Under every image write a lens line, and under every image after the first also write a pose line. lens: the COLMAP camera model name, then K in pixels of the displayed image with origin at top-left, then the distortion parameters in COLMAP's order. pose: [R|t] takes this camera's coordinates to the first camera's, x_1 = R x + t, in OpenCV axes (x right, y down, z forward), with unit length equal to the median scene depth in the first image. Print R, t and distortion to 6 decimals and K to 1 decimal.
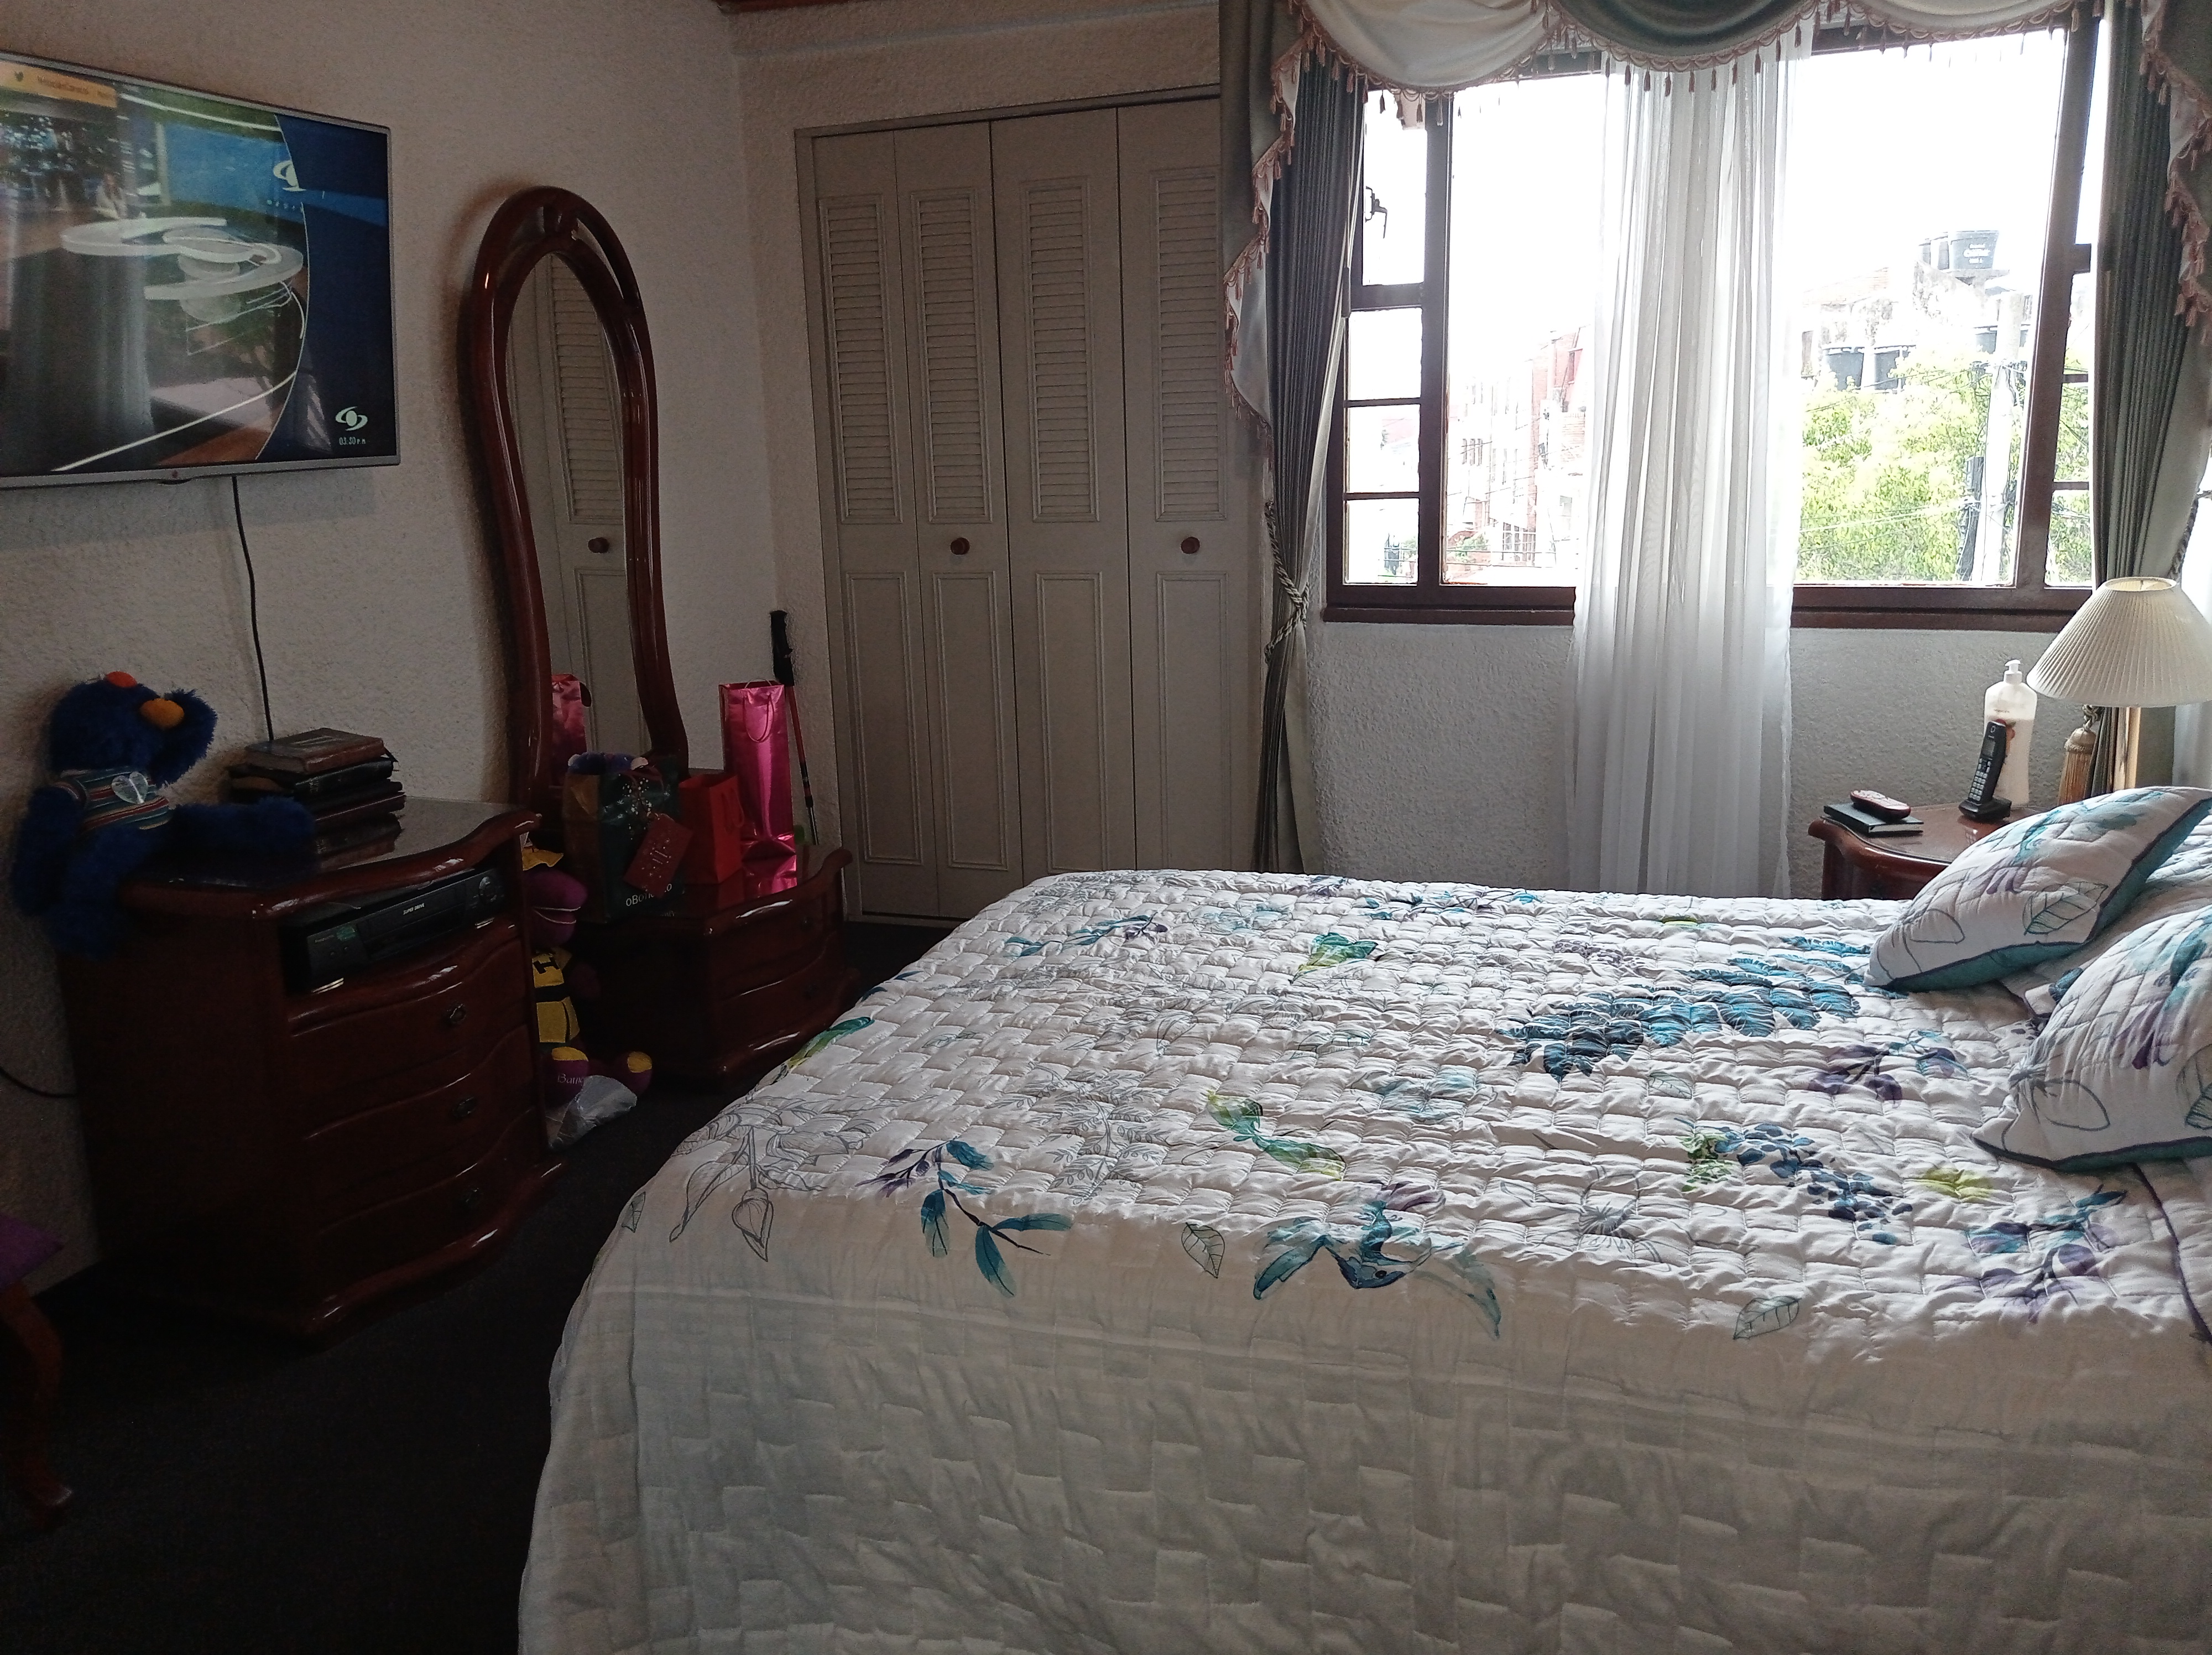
lens RADIAL K [[1684.1, 0, 1098.0], [0, 1684.1, 829.6], [0, 0, 1]] dist [0.113386, -0.178899]
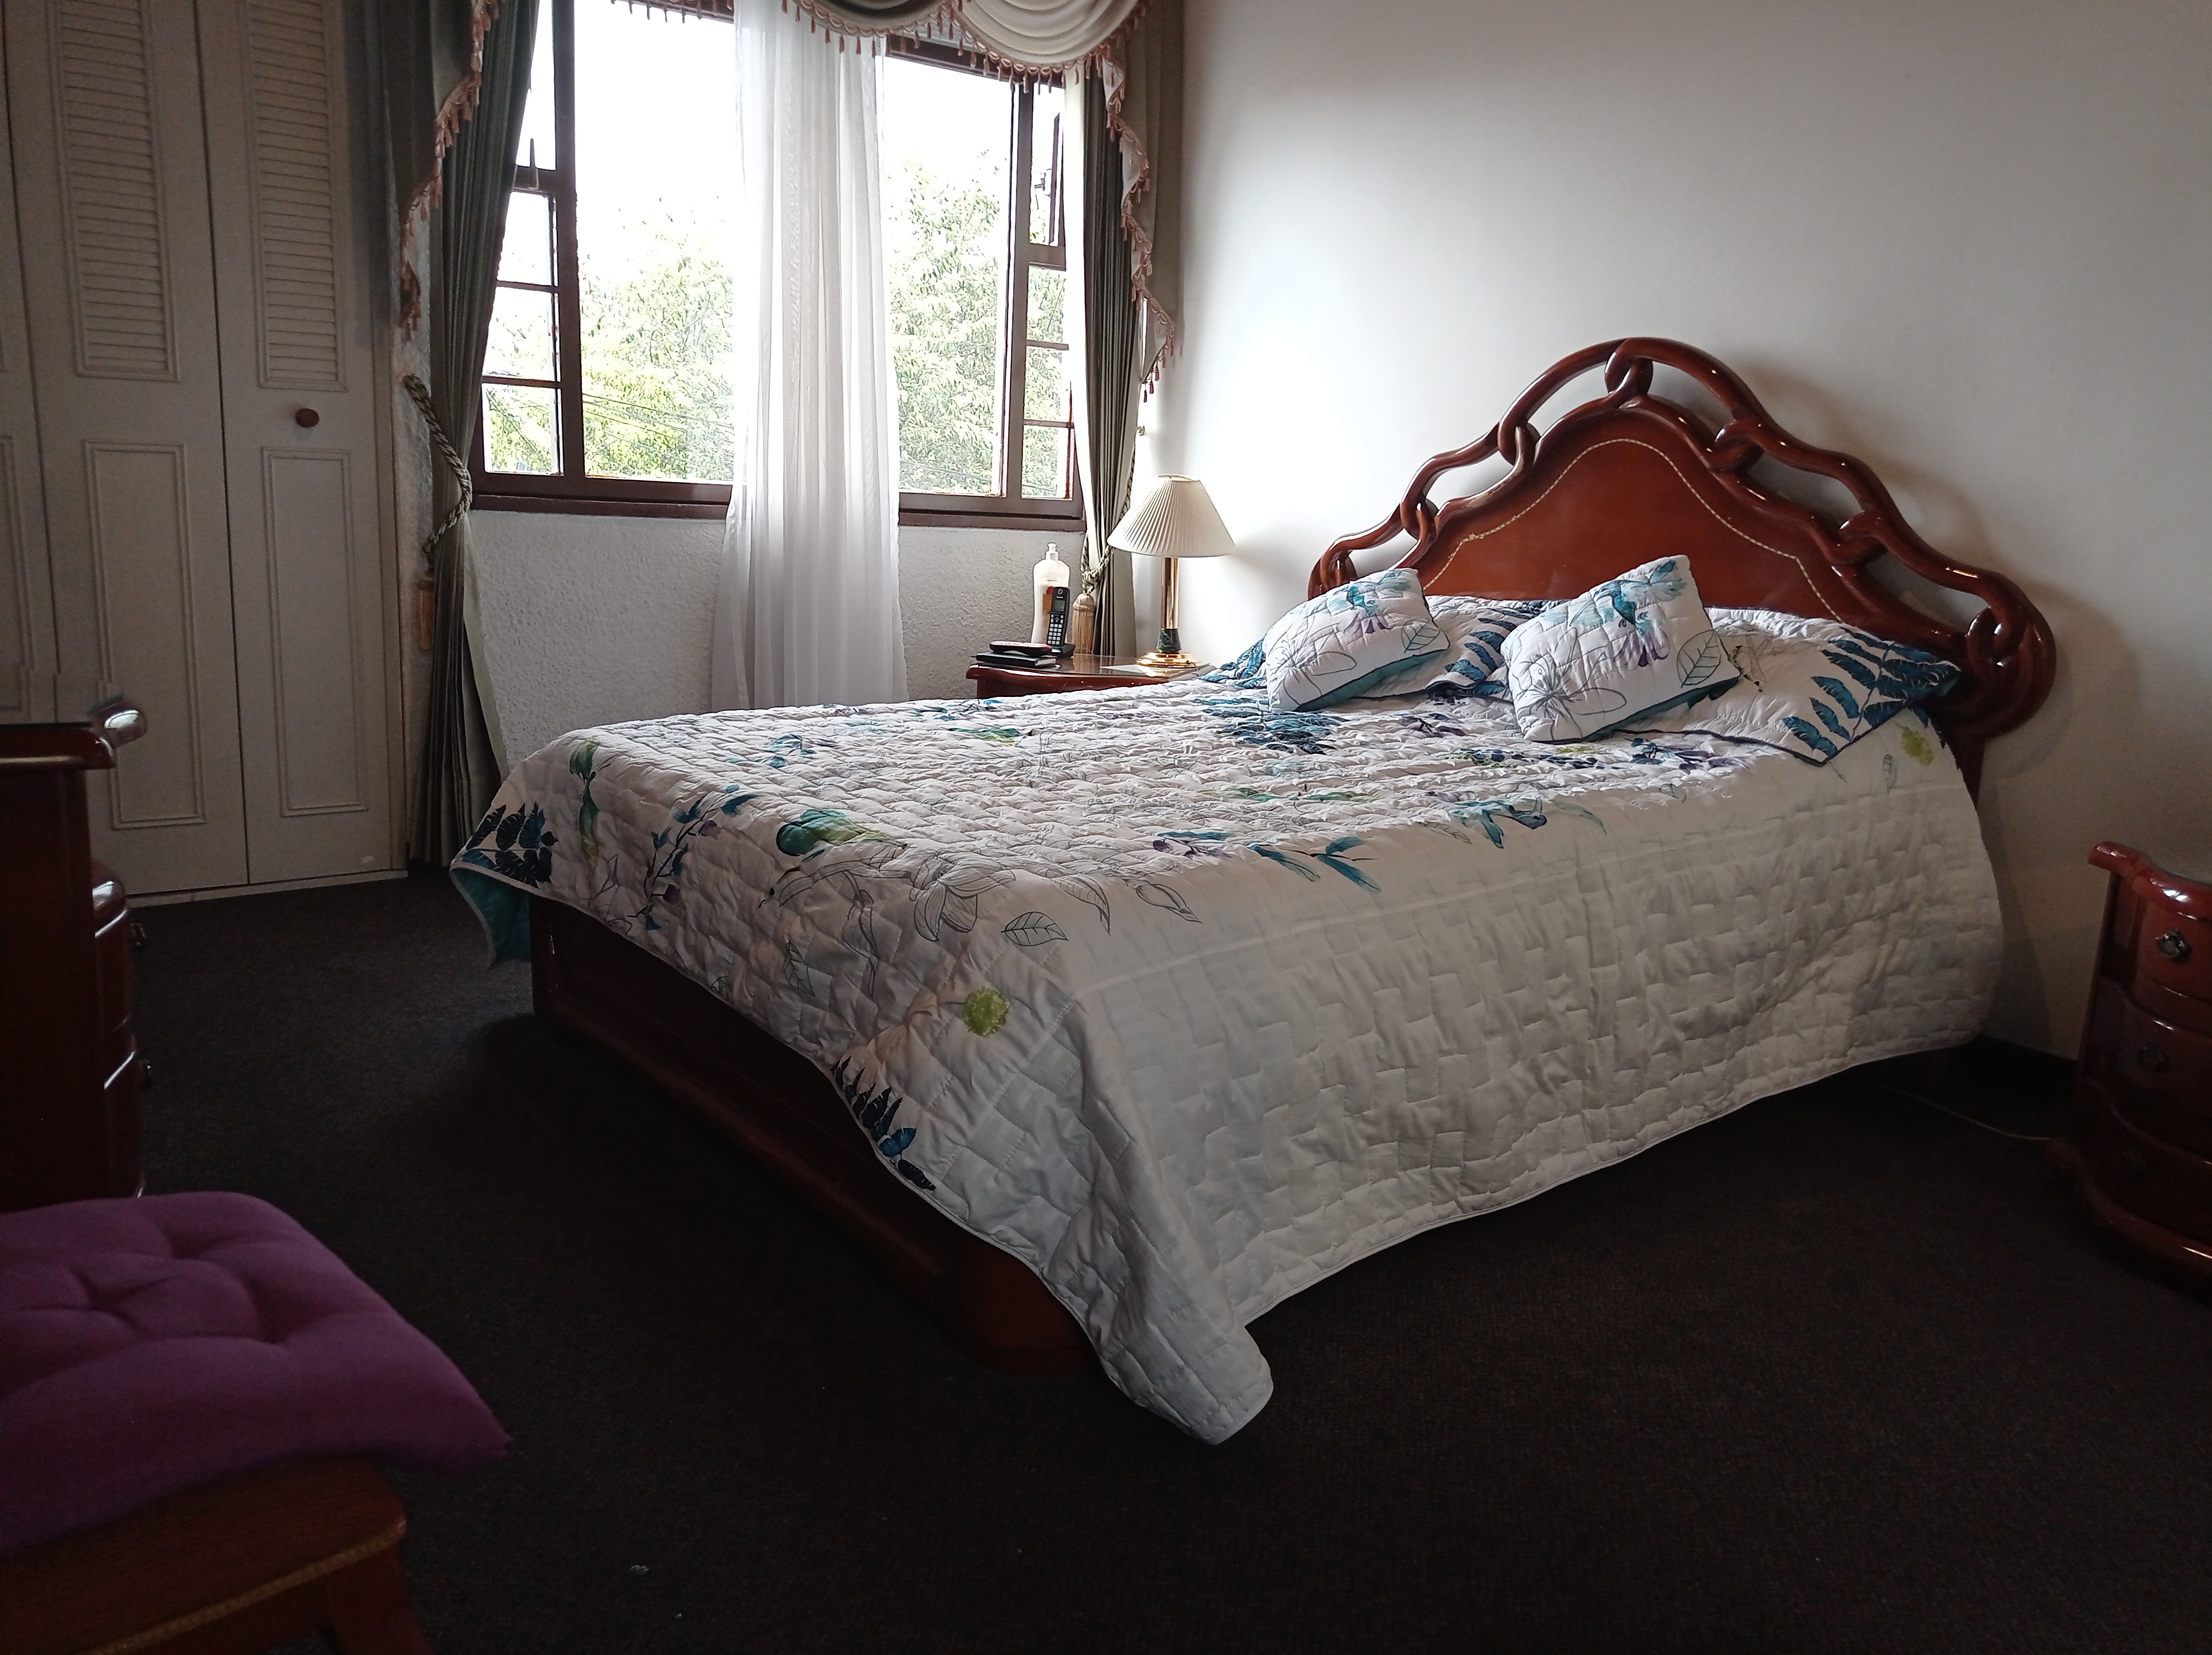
lens RADIAL K [[1684.1, 0, 1098.0], [0, 1684.1, 829.6], [0, 0, 1]] dist [0.113386, -0.178899]
pose [[0.536013, -0.112546, 0.836674, -0.648759], [0.138008, 0.989423, 0.044678, 0.077613], [-0.832853, 0.091520, 0.545876, 0.261290]]
